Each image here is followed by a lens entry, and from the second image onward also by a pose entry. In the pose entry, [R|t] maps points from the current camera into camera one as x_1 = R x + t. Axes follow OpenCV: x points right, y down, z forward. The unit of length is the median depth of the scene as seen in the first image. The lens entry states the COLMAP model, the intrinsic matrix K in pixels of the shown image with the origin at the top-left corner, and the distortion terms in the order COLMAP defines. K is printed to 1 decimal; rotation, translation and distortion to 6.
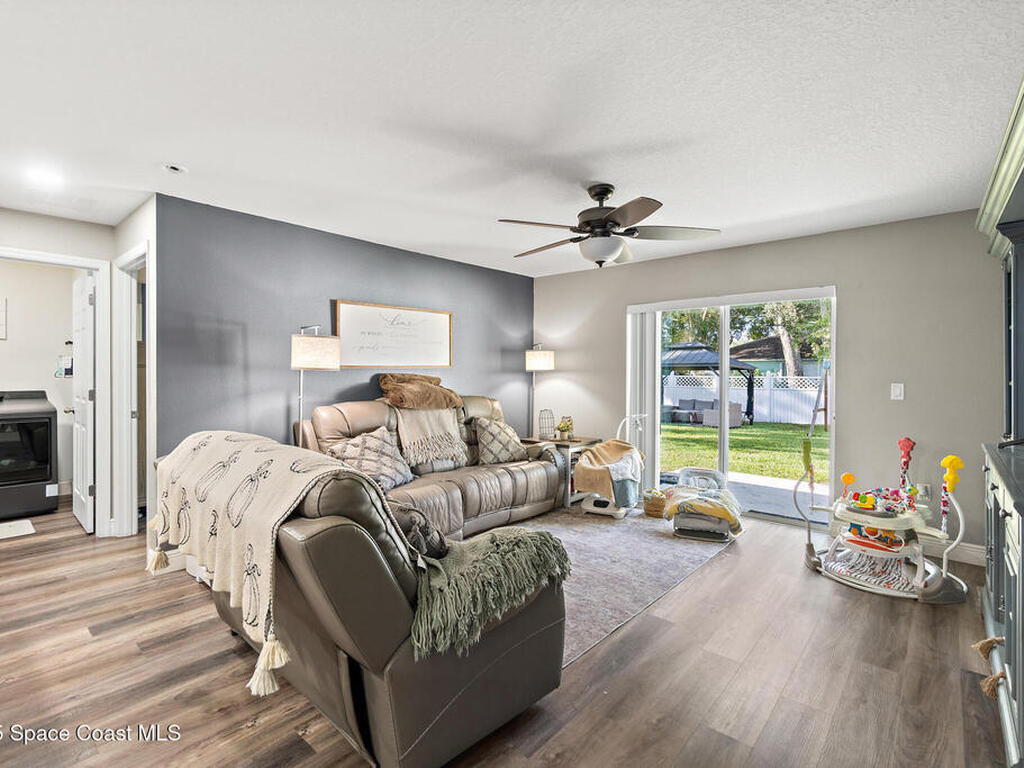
lens RADIAL K [[490.1, 0, 507.7], [0, 490.1, 377.3], [0, 0, 1]] dist [-0.008140, 0.003249]
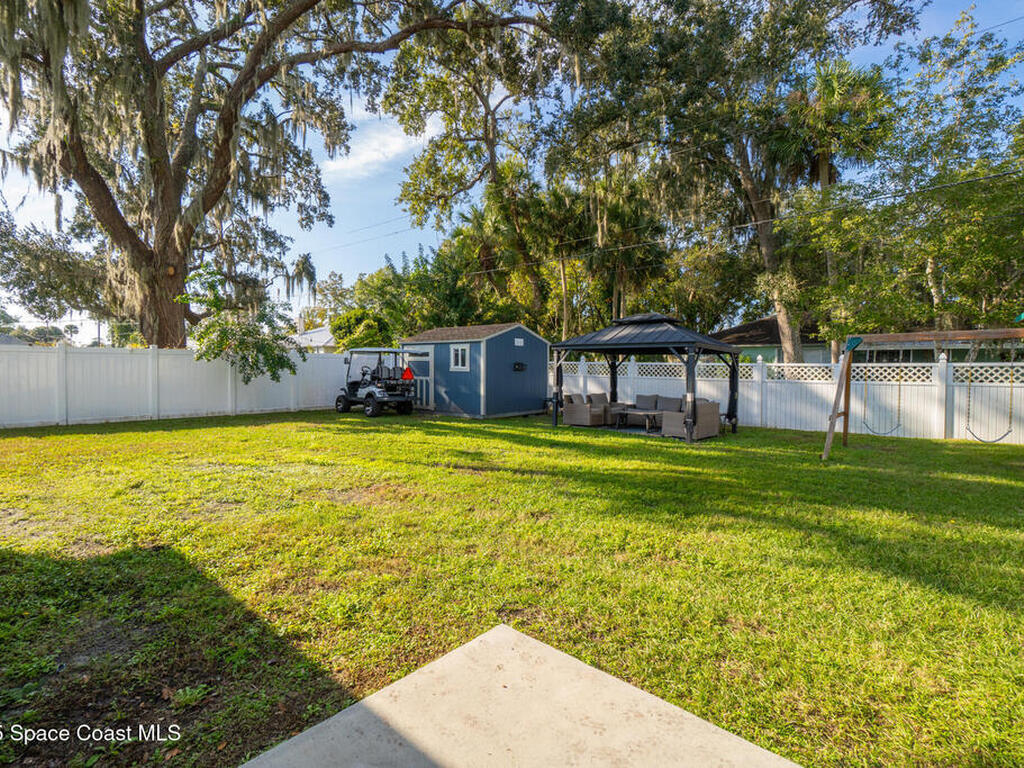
lens RADIAL K [[490.1, 0, 504.9], [0, 490.1, 382.1], [0, 0, 1]] dist [-0.008140, 0.003249]
pose [[0.999986, 0.002033, 0.004848, 0.148047], [-0.002170, 0.999594, 0.028407, 0.005507], [-0.004789, -0.028417, 0.999585, 0.269663]]
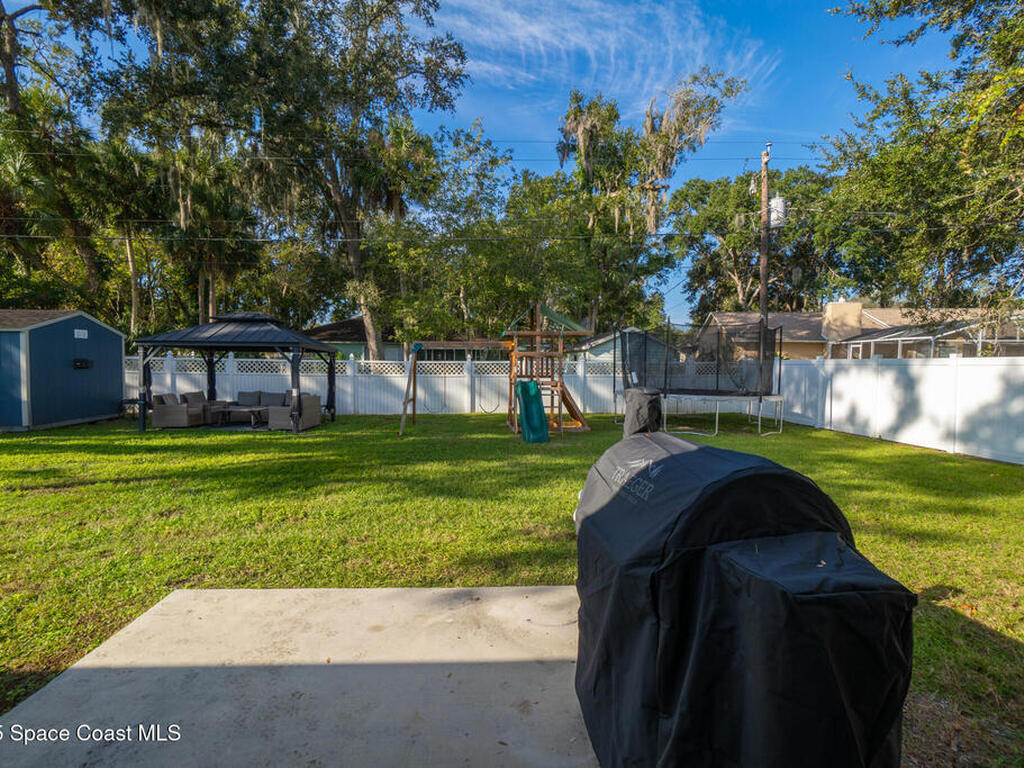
lens RADIAL K [[490.1, 0, 505.3], [0, 490.1, 378.0], [0, 0, 1]] dist [-0.008140, 0.003249]
pose [[0.699944, -0.020925, 0.713891, 0.108615], [-0.004475, 0.999423, 0.033682, -0.001619], [-0.714184, -0.026770, 0.699446, 0.208413]]
